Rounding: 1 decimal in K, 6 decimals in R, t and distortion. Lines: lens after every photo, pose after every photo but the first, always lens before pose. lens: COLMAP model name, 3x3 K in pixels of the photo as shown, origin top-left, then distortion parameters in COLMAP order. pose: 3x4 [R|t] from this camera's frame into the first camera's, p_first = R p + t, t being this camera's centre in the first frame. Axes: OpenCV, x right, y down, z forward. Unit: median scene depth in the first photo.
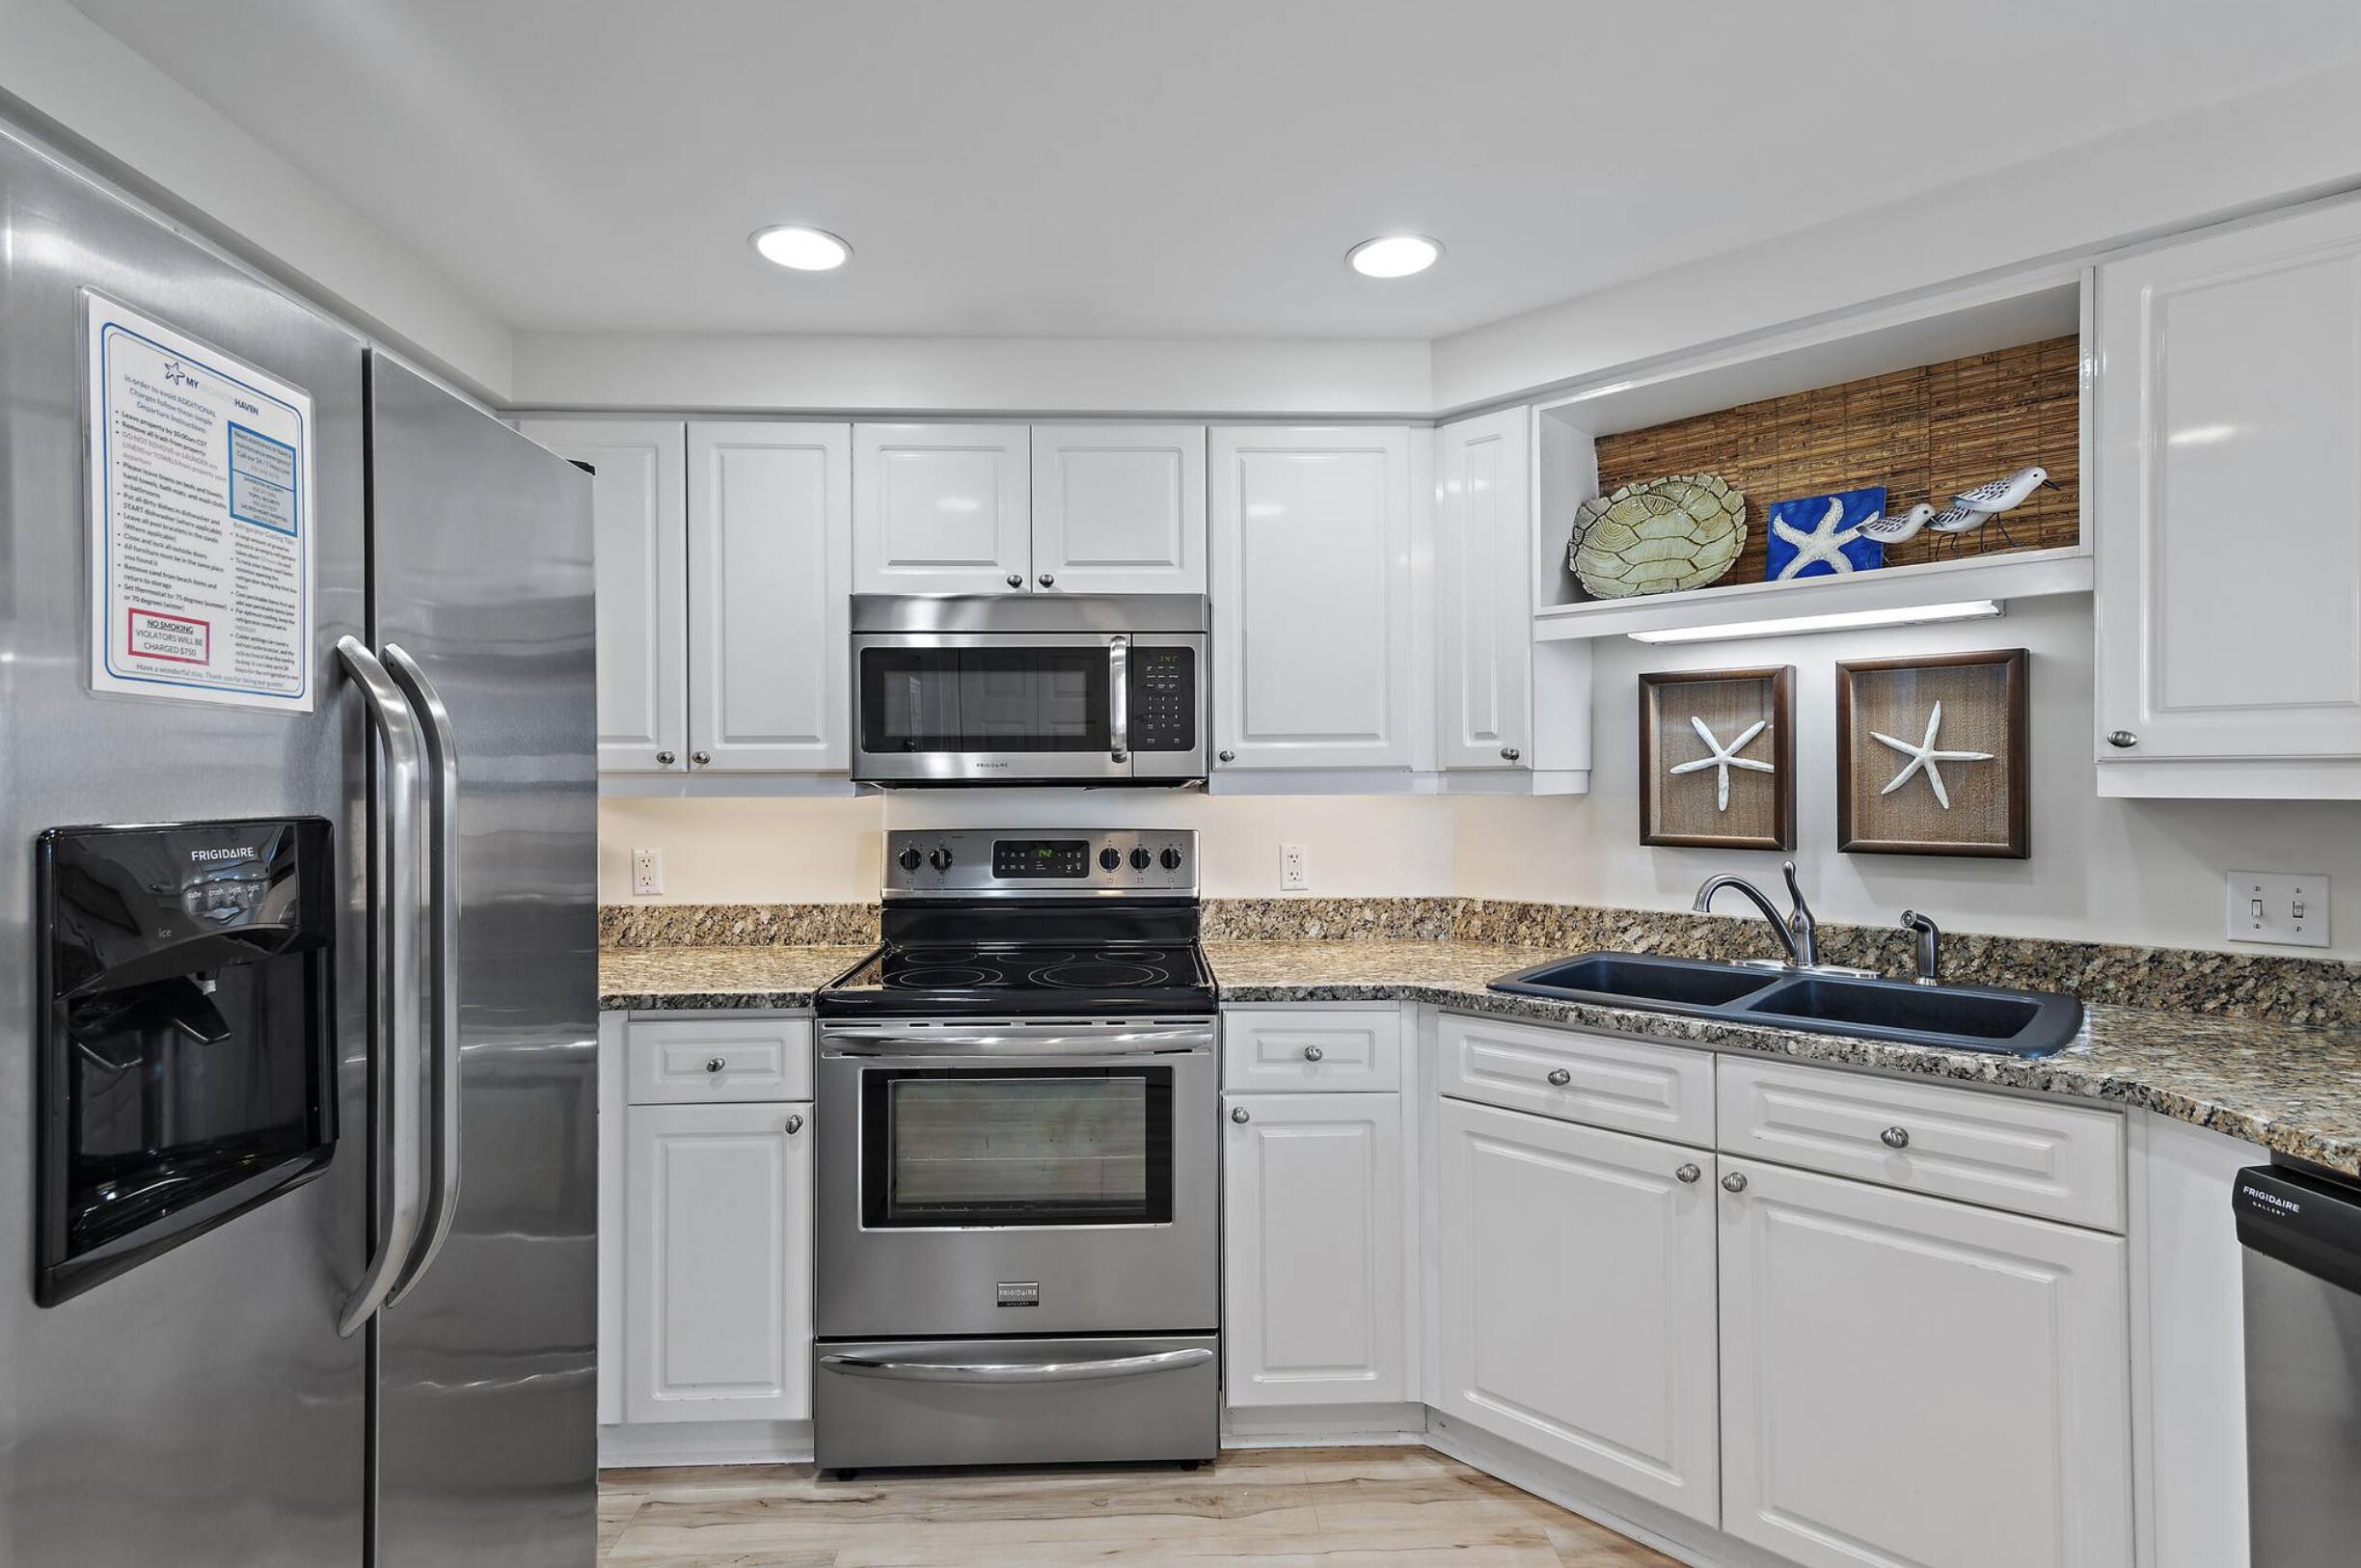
lens RADIAL K [[1156.4, 0, 1176.2], [0, 1156.4, 789.7], [0, 0, 1]] dist [0.002139, -0.000691]
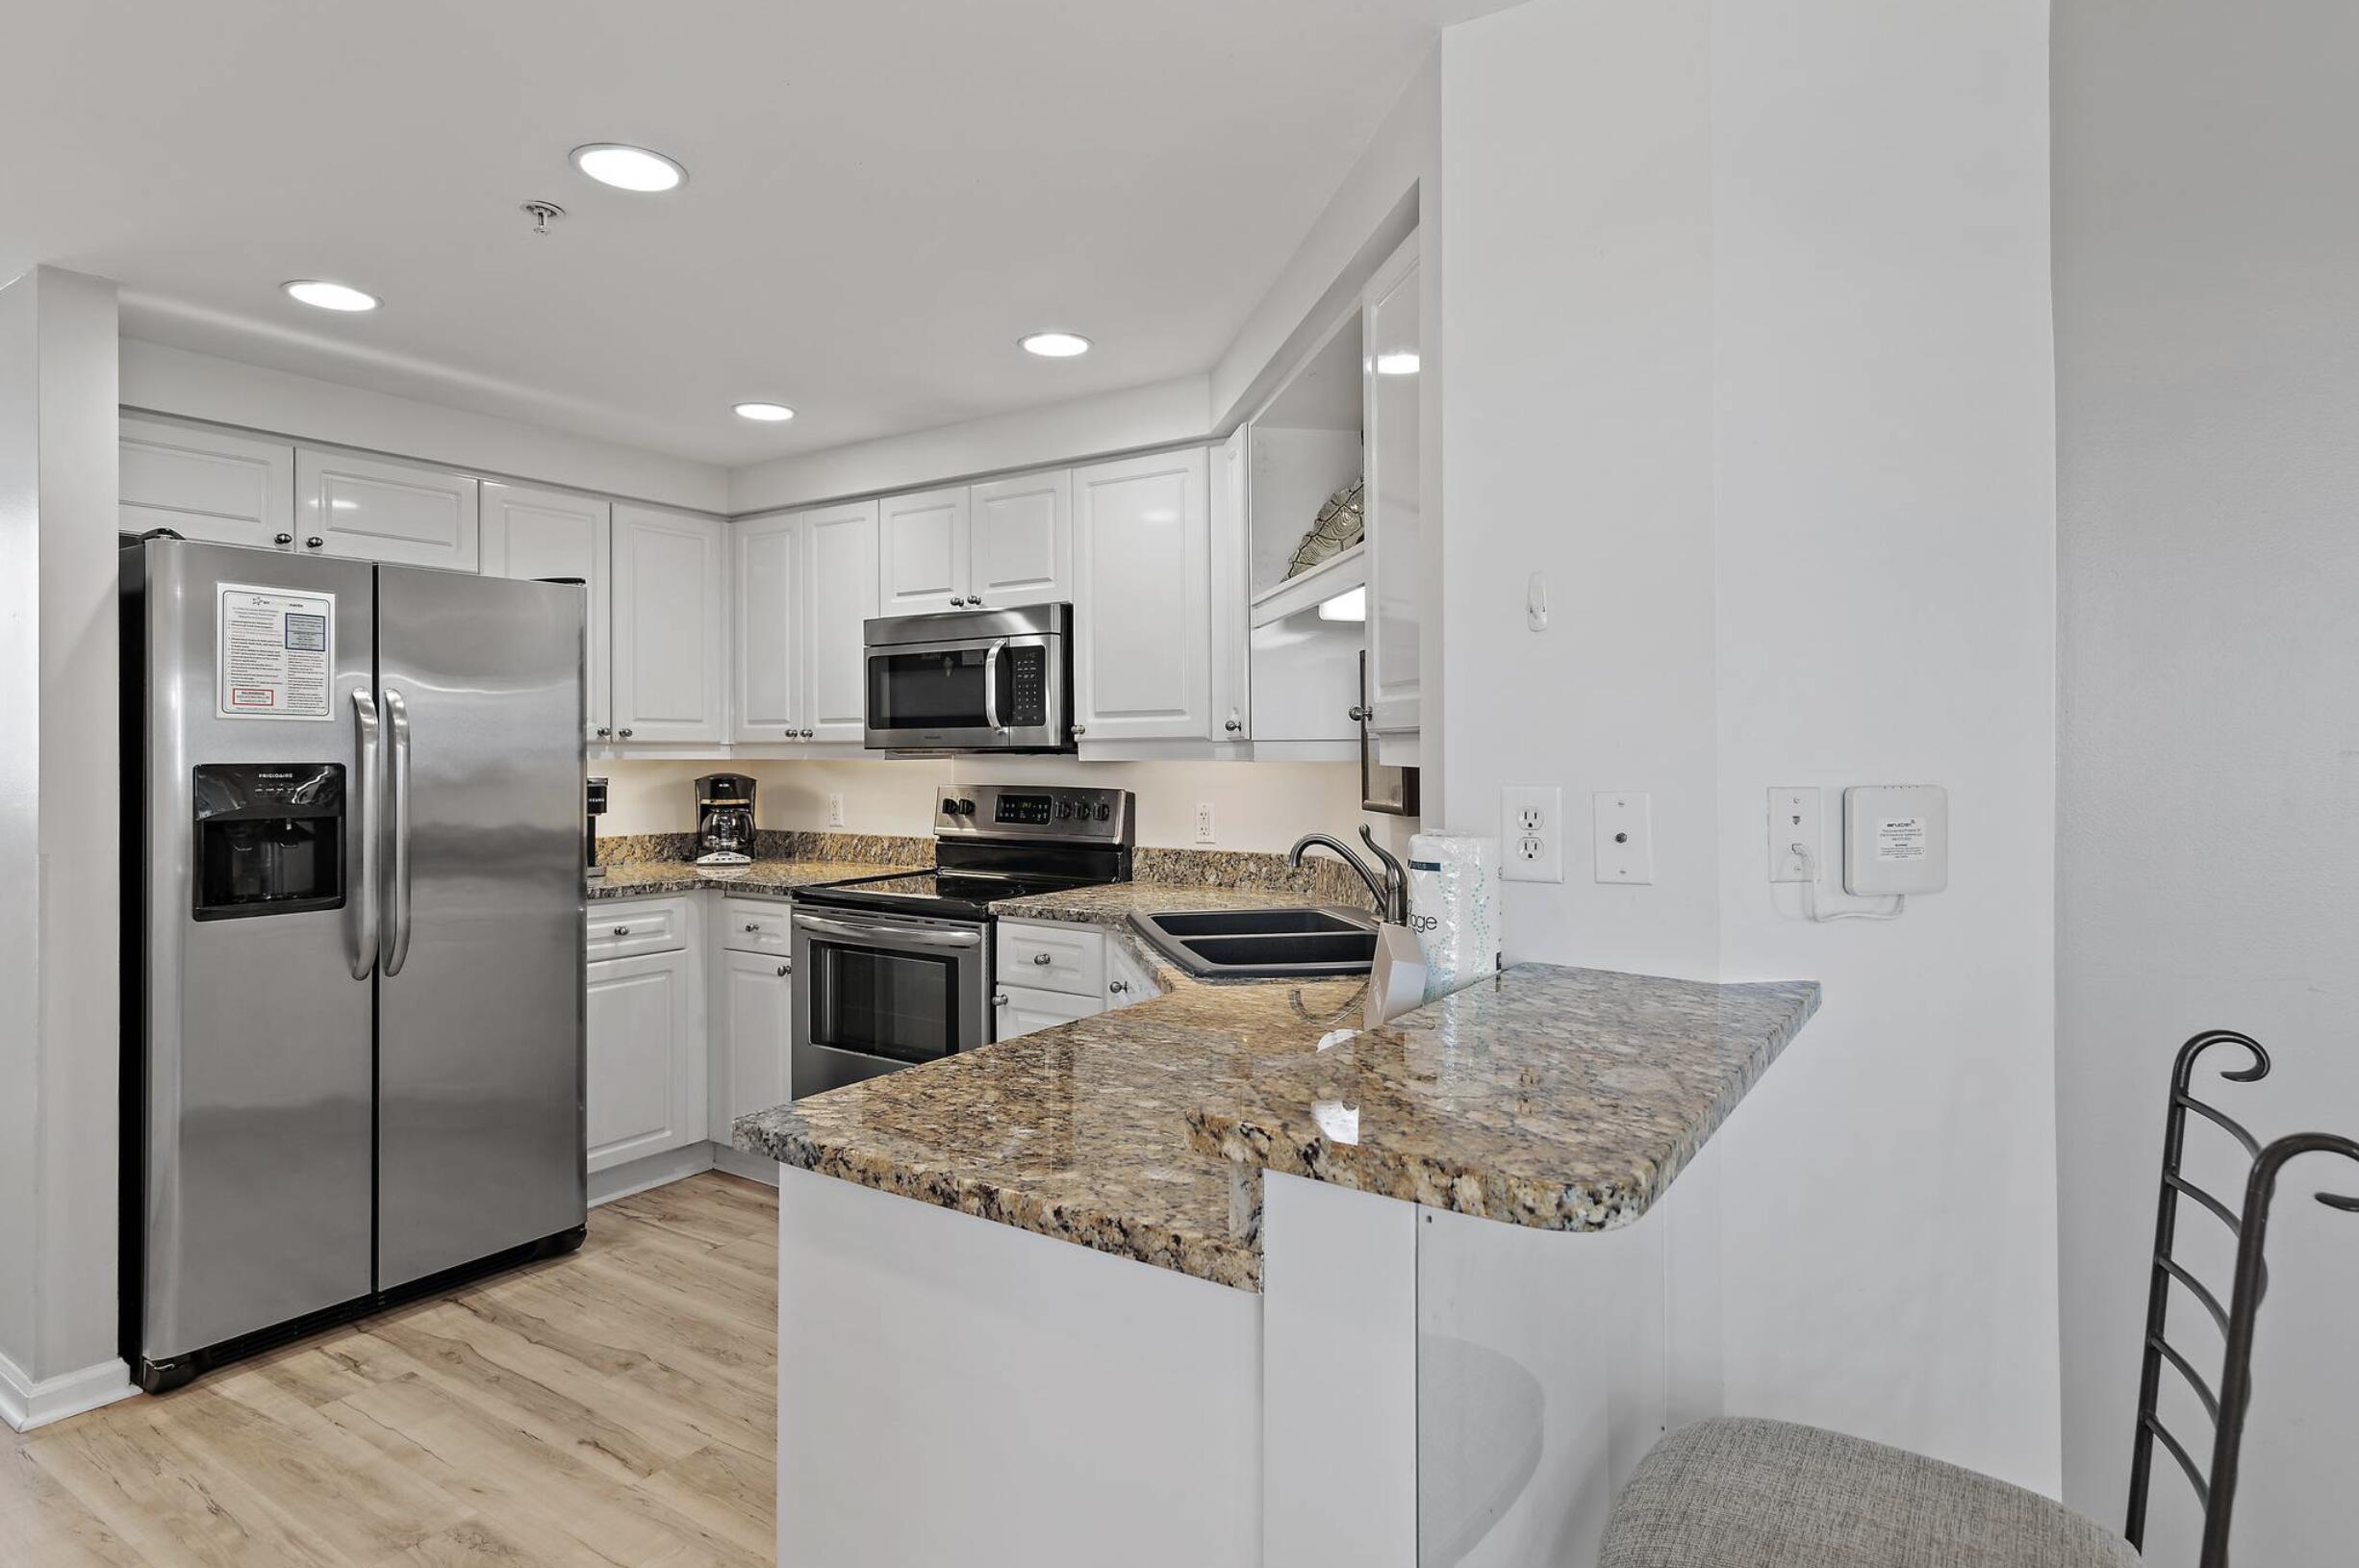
lens RADIAL K [[1274.4, 0, 1179.4], [0, 1274.4, 765.2], [0, 0, 1]] dist [0.003794, 0.001467]
pose [[0.803096, 0.008336, -0.595791, 0.918548], [-0.005351, 0.999963, 0.006778, -0.000125], [0.595826, -0.002256, 0.803111, -0.047113]]
